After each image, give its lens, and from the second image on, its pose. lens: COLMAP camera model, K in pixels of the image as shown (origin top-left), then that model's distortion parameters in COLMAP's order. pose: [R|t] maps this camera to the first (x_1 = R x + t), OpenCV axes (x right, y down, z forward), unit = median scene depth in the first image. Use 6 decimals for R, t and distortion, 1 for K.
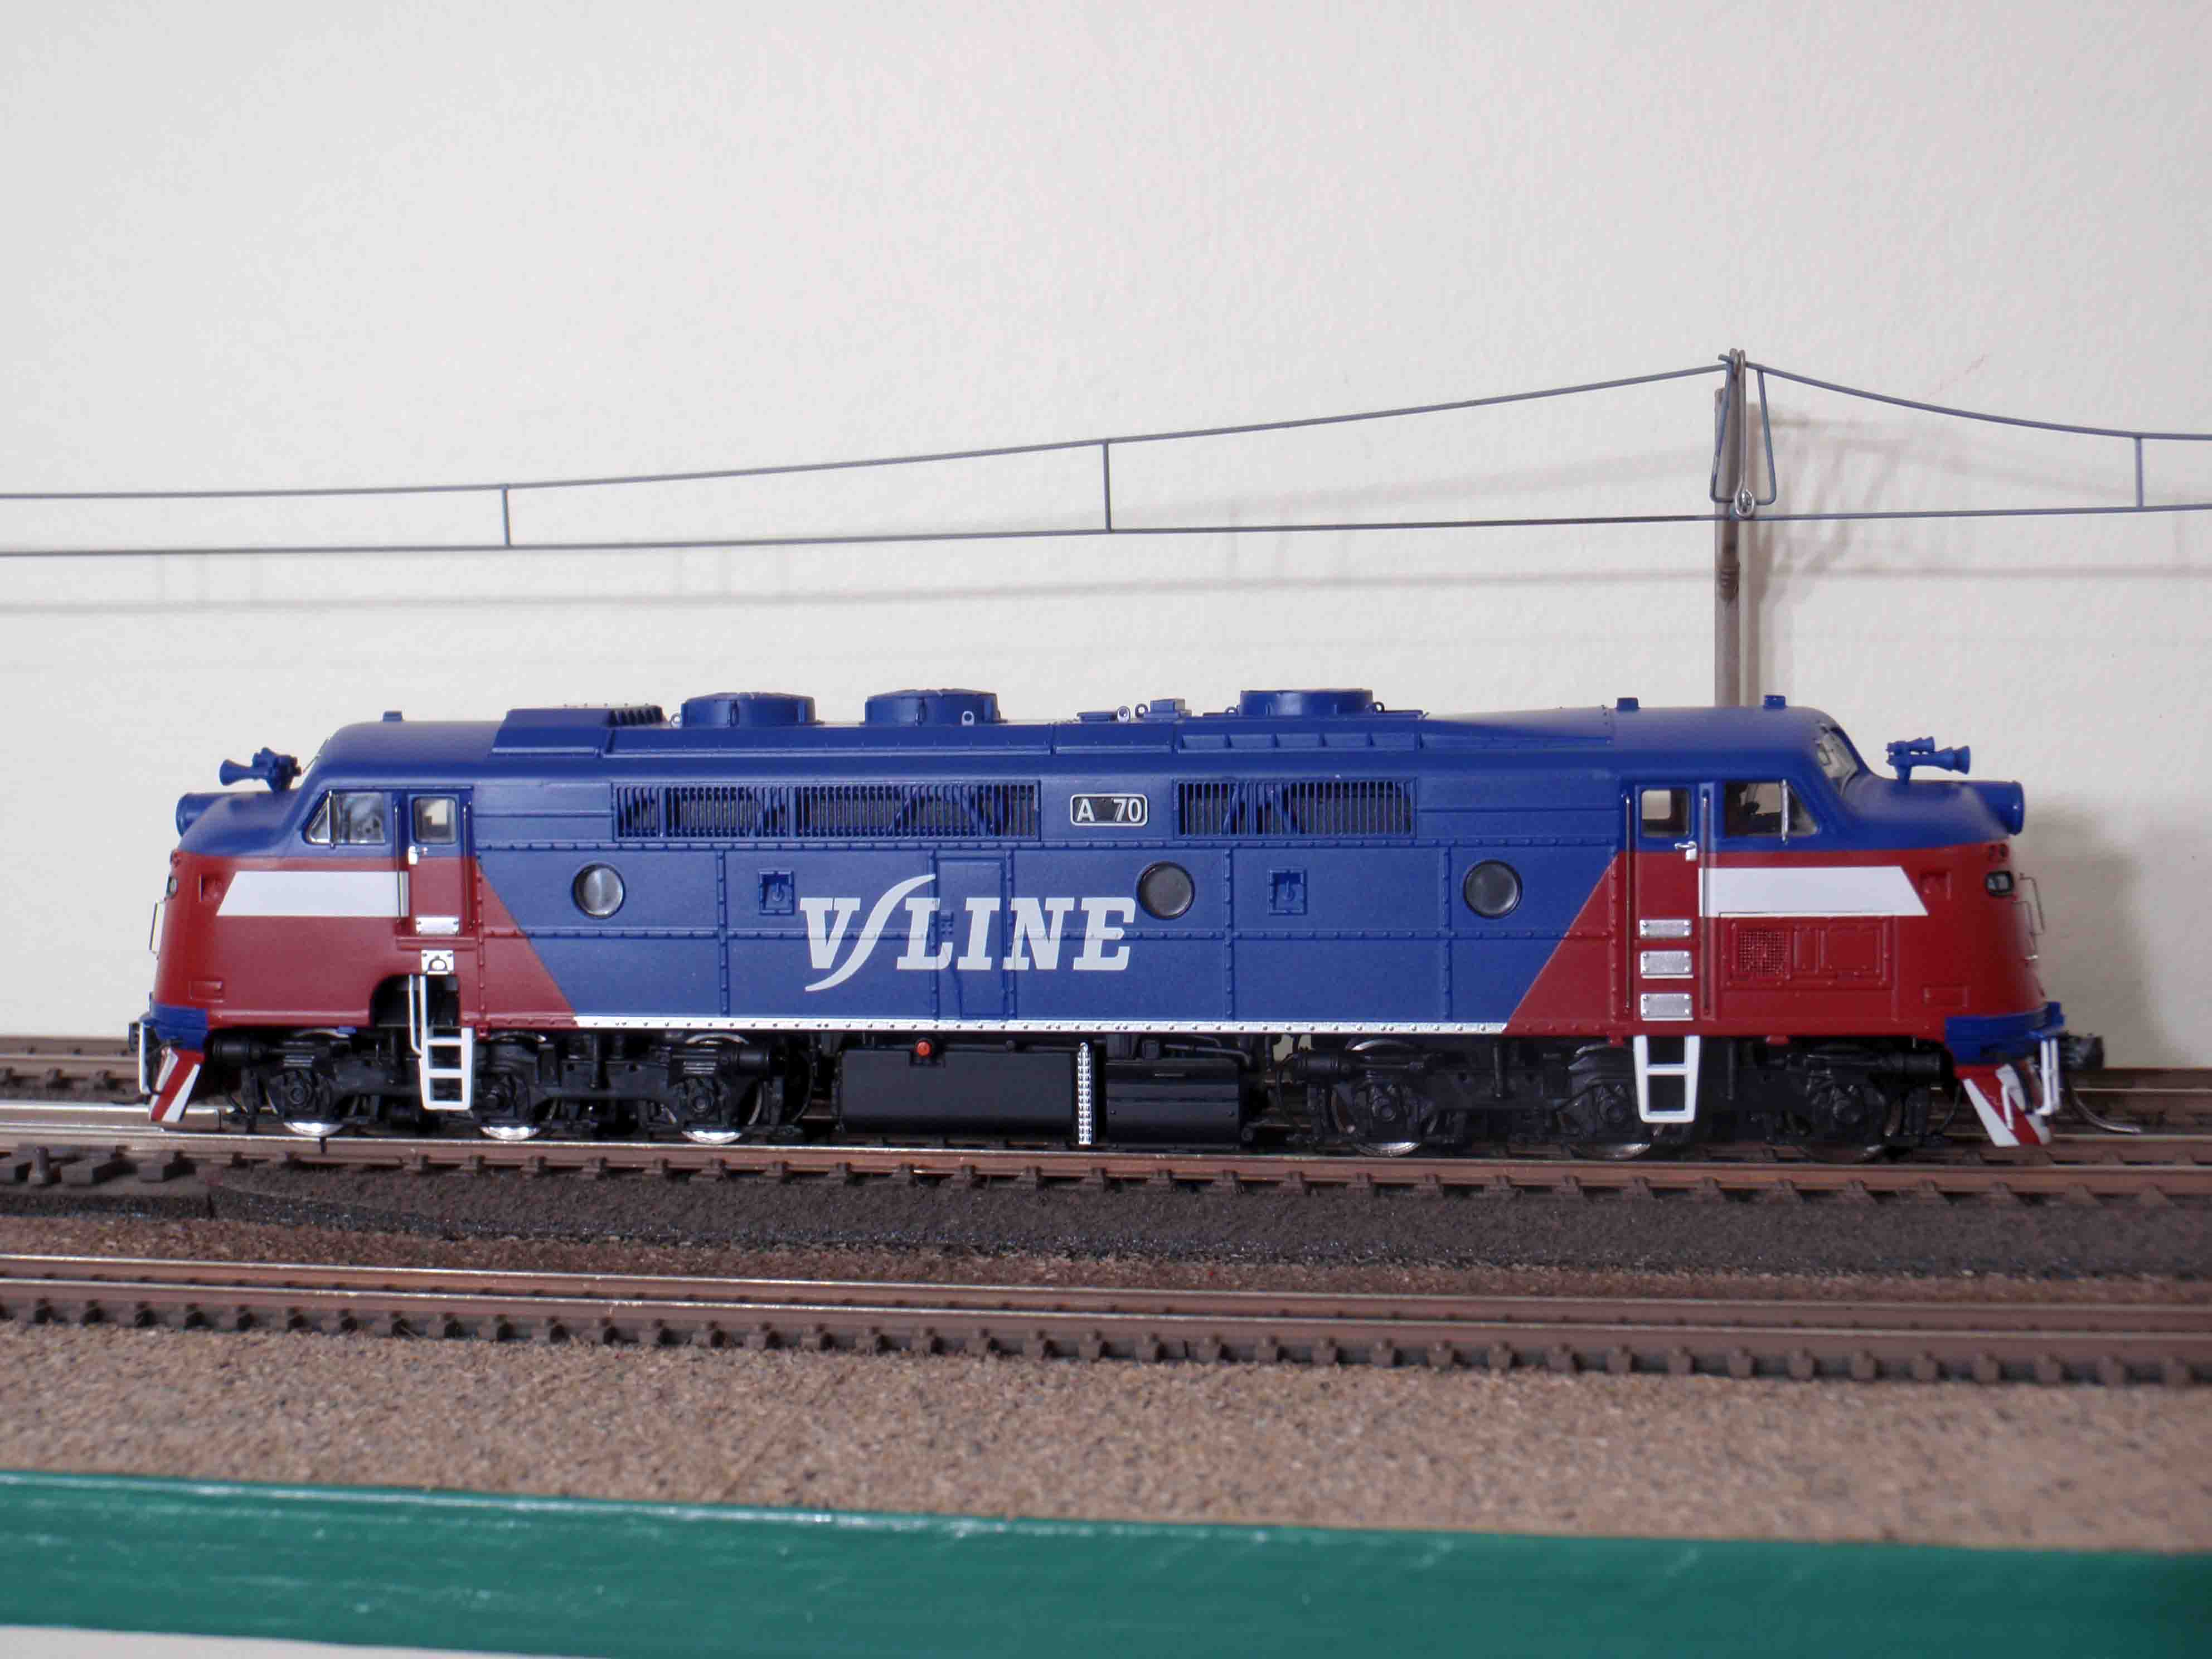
lens RADIAL K [[2548.6, 0, 1106.0], [0, 2548.6, 829.5], [0, 0, 1]] dist [-0.045501, 0.042021]
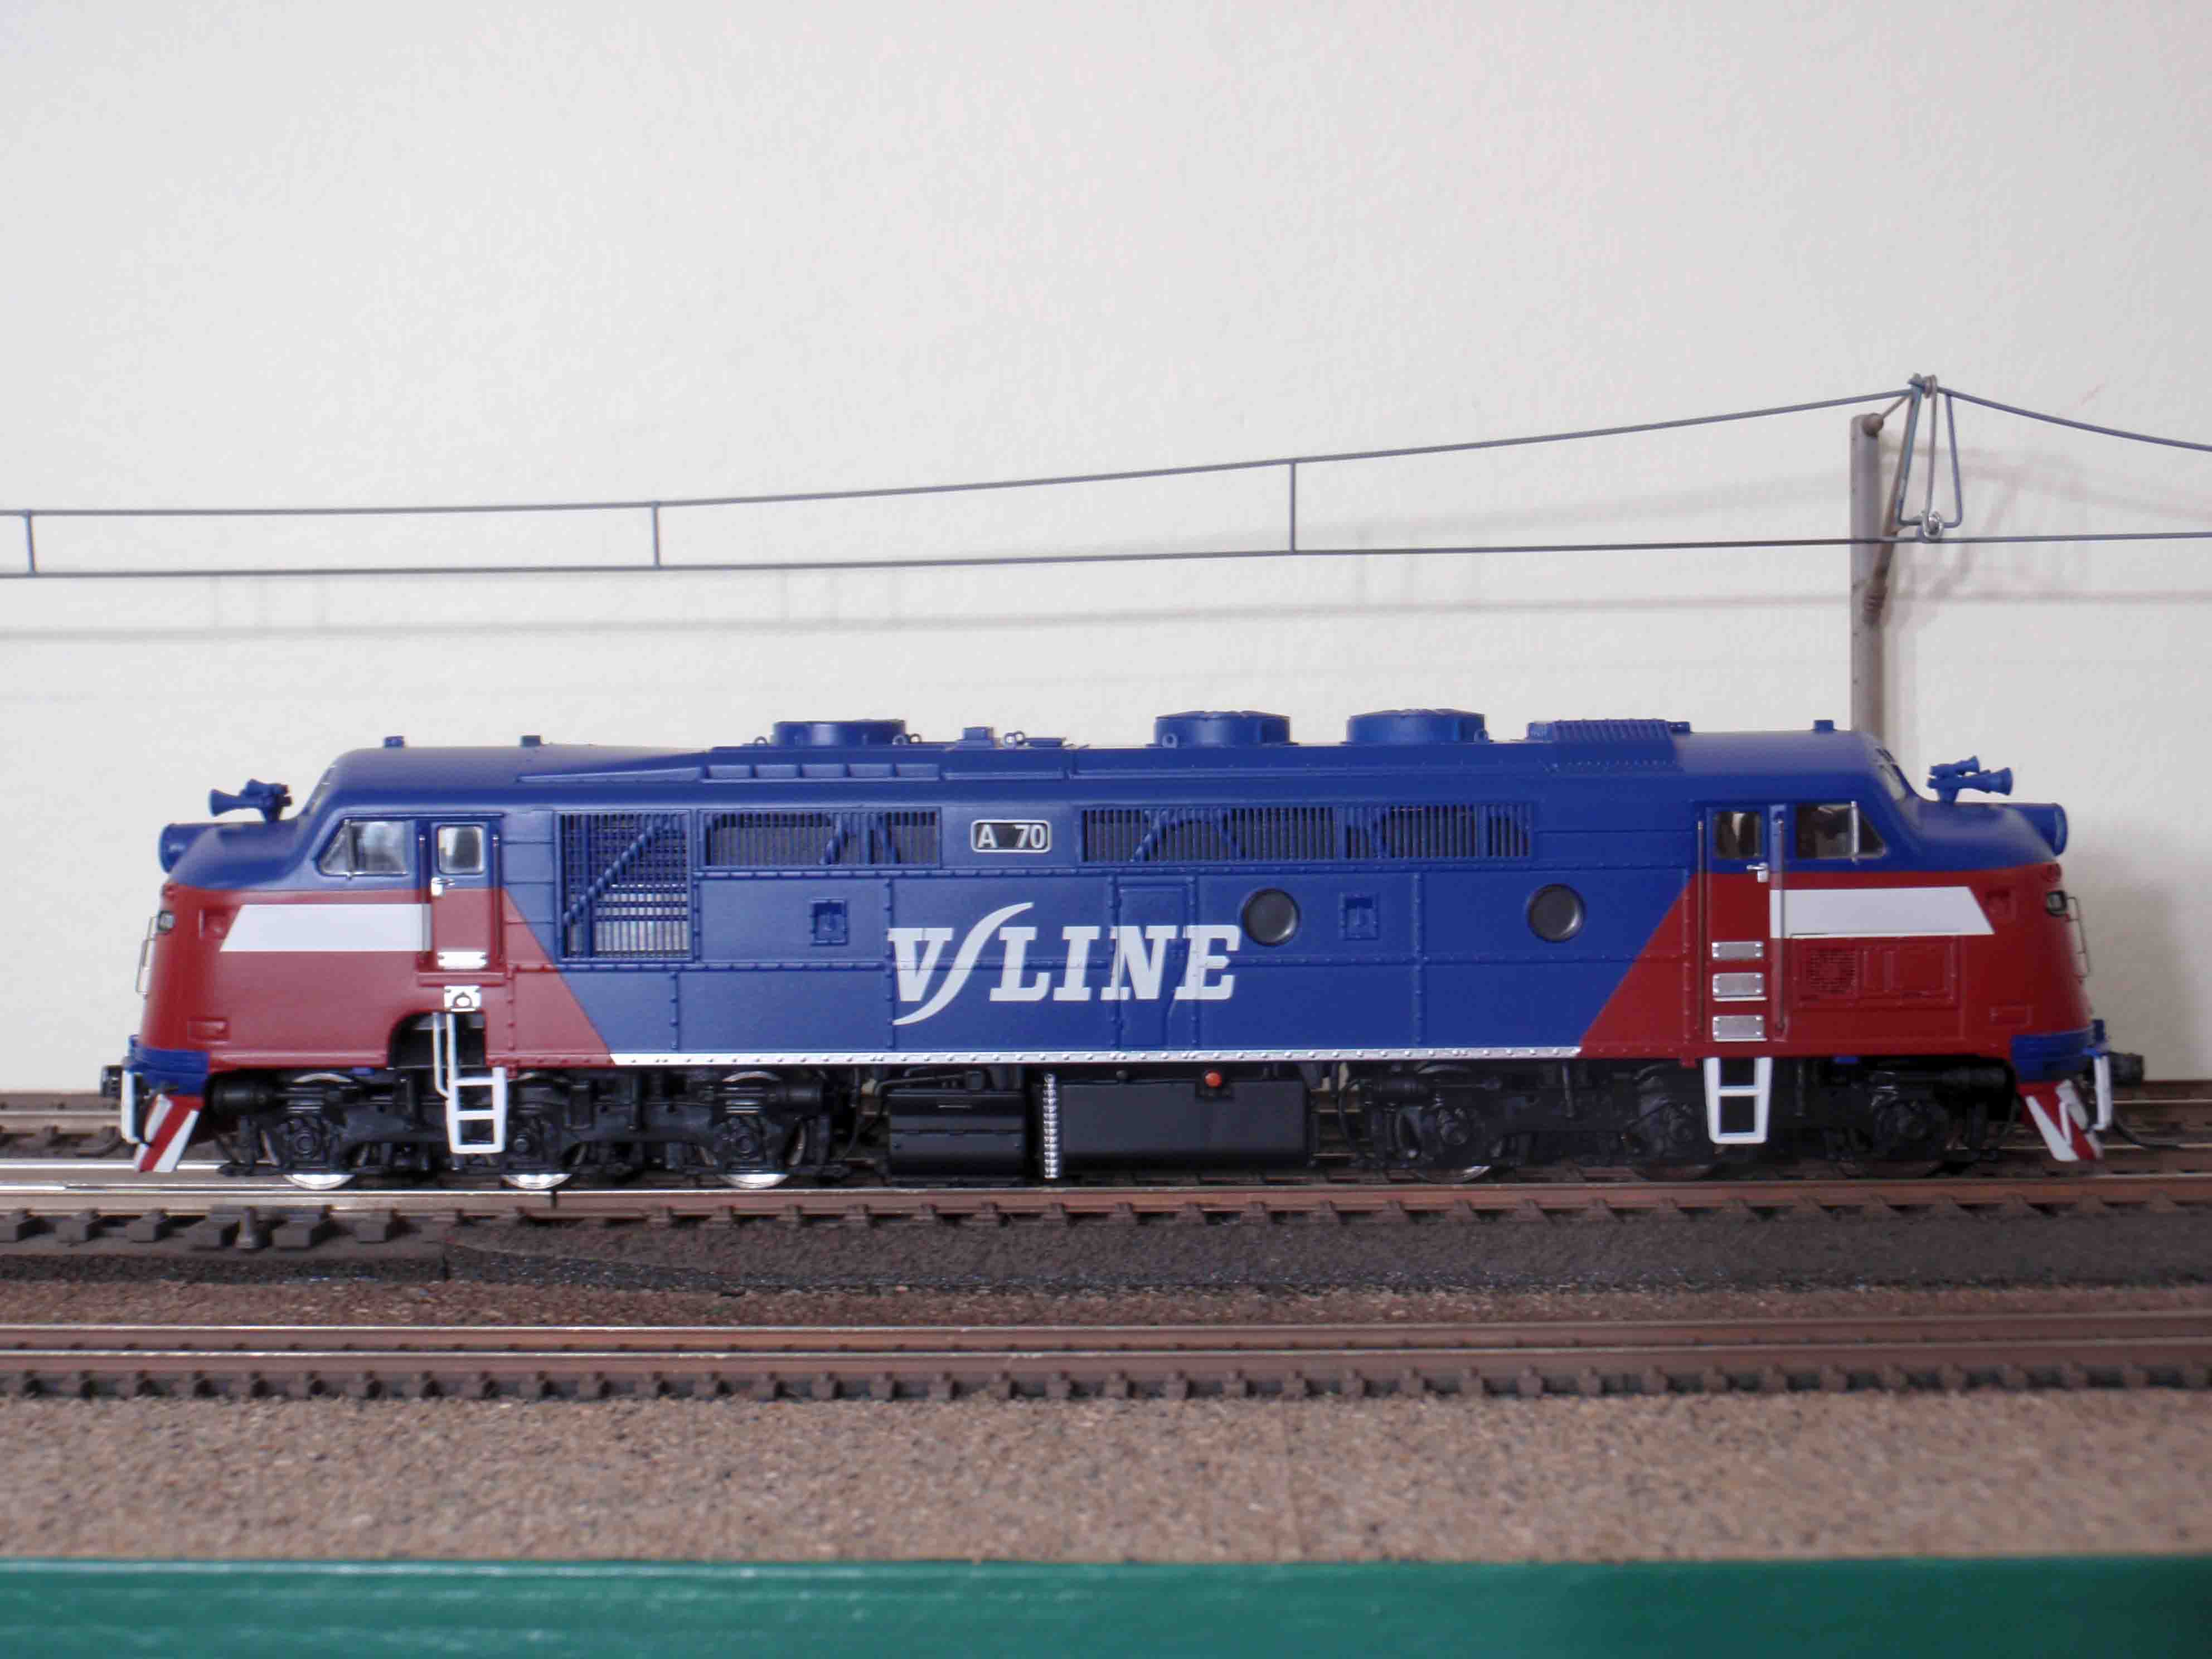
lens RADIAL K [[2567.4, 0, 1101.4], [0, 2567.4, 792.7], [0, 0, 1]] dist [-0.036965, 0.030208]
pose [[0.991307, -0.003227, 0.131531, -0.168701], [0.006580, 0.999664, -0.025065, 0.000210], [-0.131406, 0.025712, 0.990995, 0.024140]]
